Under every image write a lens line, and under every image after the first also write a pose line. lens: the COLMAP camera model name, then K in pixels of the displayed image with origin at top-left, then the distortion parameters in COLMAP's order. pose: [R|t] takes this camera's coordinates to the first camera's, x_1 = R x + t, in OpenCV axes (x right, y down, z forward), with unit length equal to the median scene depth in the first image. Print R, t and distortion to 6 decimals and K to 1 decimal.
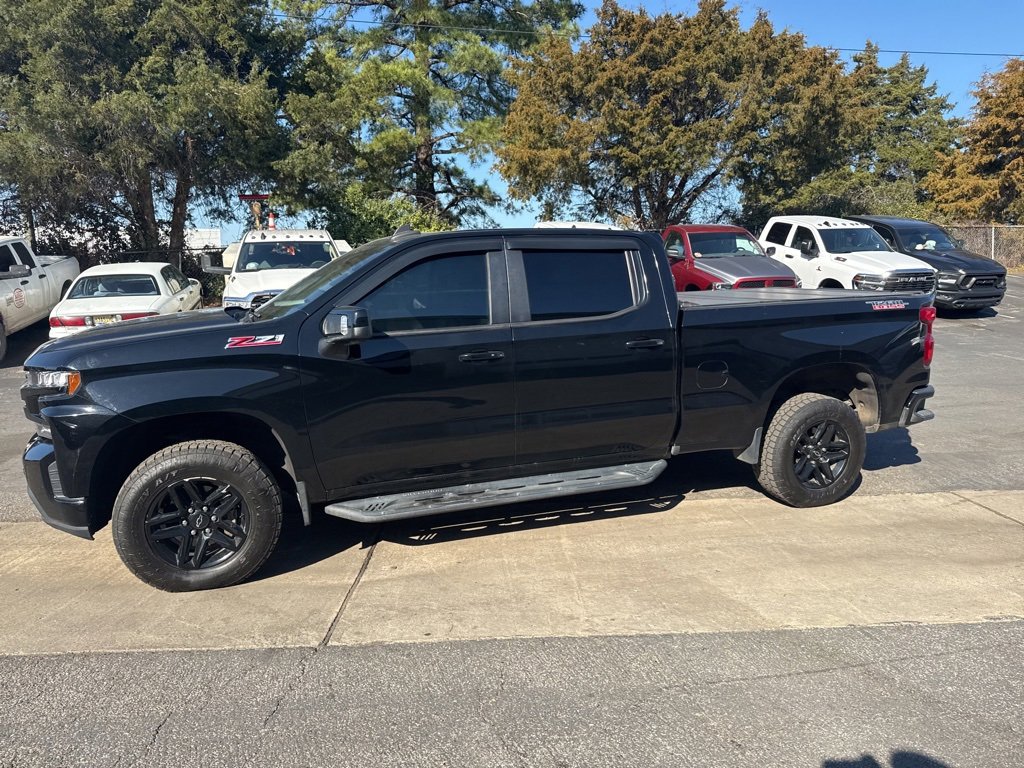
lens RADIAL K [[716.4, 0, 512.8], [0, 716.4, 387.7], [0, 0, 1]] dist [0.049924, -0.064638]
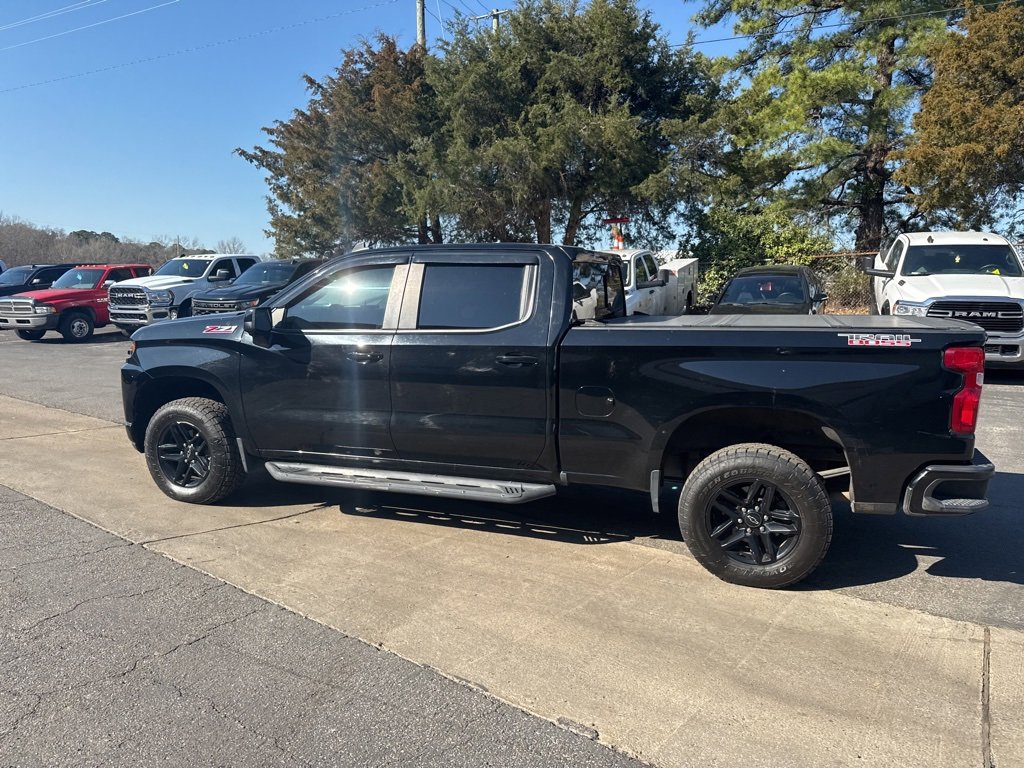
lens RADIAL K [[716.4, 0, 512.1], [0, 716.4, 391.1], [0, 0, 1]] dist [0.049924, -0.064638]
pose [[0.773406, 0.109105, -0.624452, 0.210618], [-0.122274, 0.992254, 0.021928, -0.010512], [0.622007, 0.059395, 0.780756, 0.062532]]
